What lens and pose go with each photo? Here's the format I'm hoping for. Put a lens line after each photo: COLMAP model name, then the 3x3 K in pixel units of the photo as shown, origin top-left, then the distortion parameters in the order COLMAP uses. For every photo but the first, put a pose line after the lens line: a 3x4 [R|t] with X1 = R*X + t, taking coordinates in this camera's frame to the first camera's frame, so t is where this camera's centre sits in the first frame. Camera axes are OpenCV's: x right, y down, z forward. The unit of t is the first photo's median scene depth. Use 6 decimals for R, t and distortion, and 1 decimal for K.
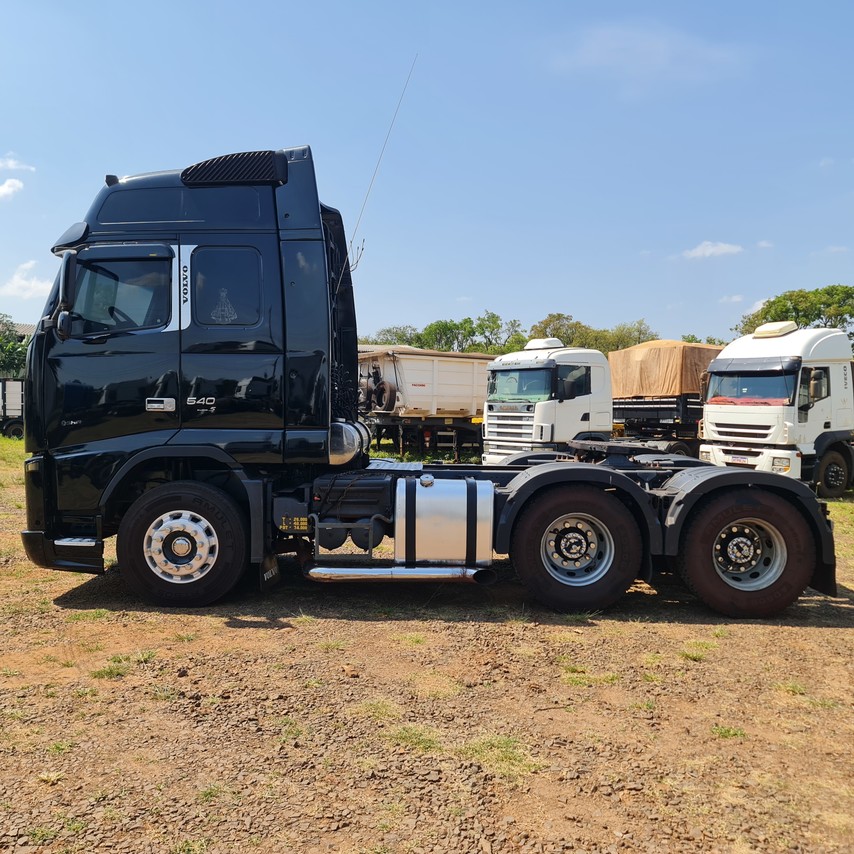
lens RADIAL K [[819.4, 0, 416.8], [0, 819.4, 427.5], [0, 0, 1]] dist [0.016883, 0.032655]
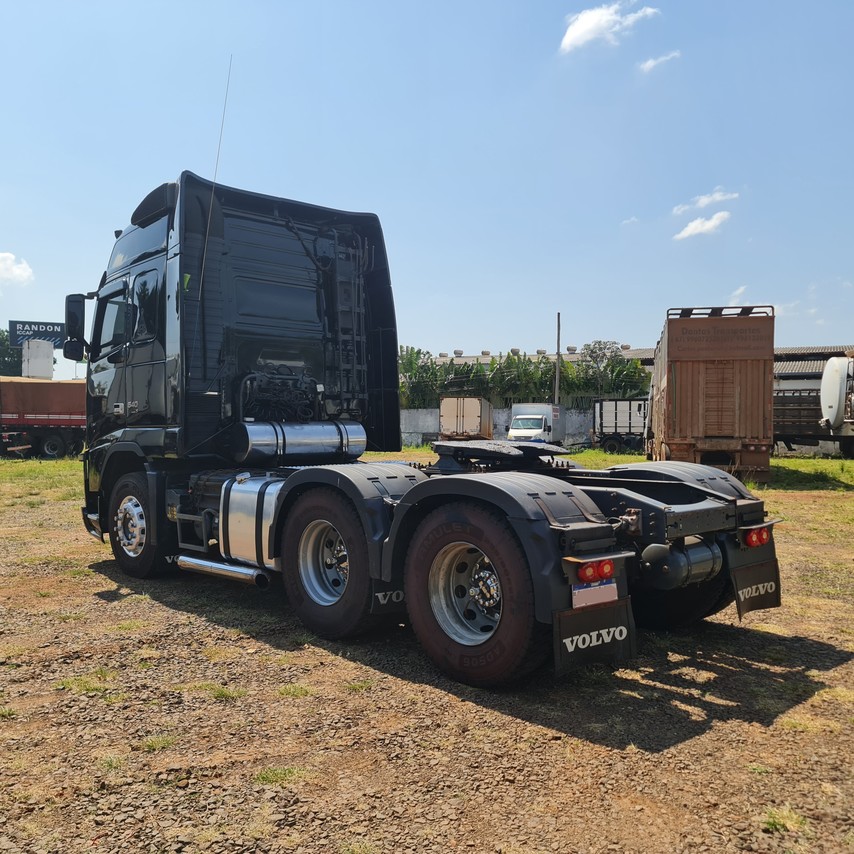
lens RADIAL K [[819.4, 0, 416.8], [0, 819.4, 427.5], [0, 0, 1]] dist [0.016883, 0.032655]
pose [[0.699435, -0.013980, -0.714560, 0.869396], [-0.002308, 0.999759, -0.021819, 0.025425], [0.714693, 0.016911, 0.699234, 0.462384]]
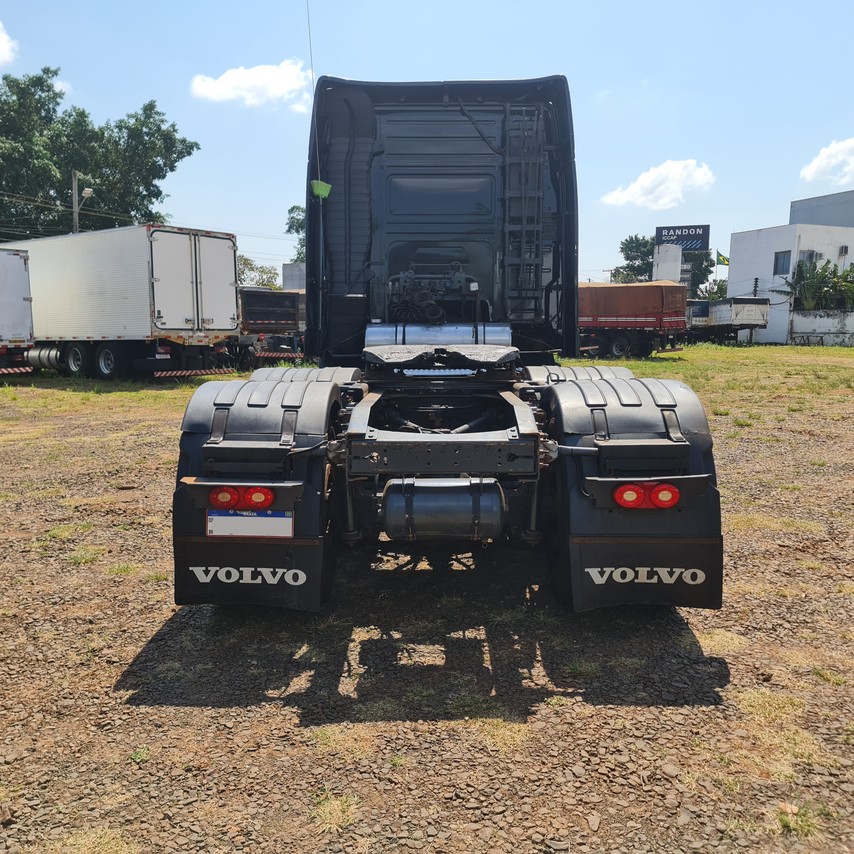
lens RADIAL K [[819.4, 0, 416.8], [0, 819.4, 427.5], [0, 0, 1]] dist [0.016883, 0.032655]
pose [[0.016872, 0.104627, -0.994368, 1.049767], [-0.017405, 0.994390, 0.104334, 0.017461], [0.999706, 0.015547, 0.018598, 1.129330]]
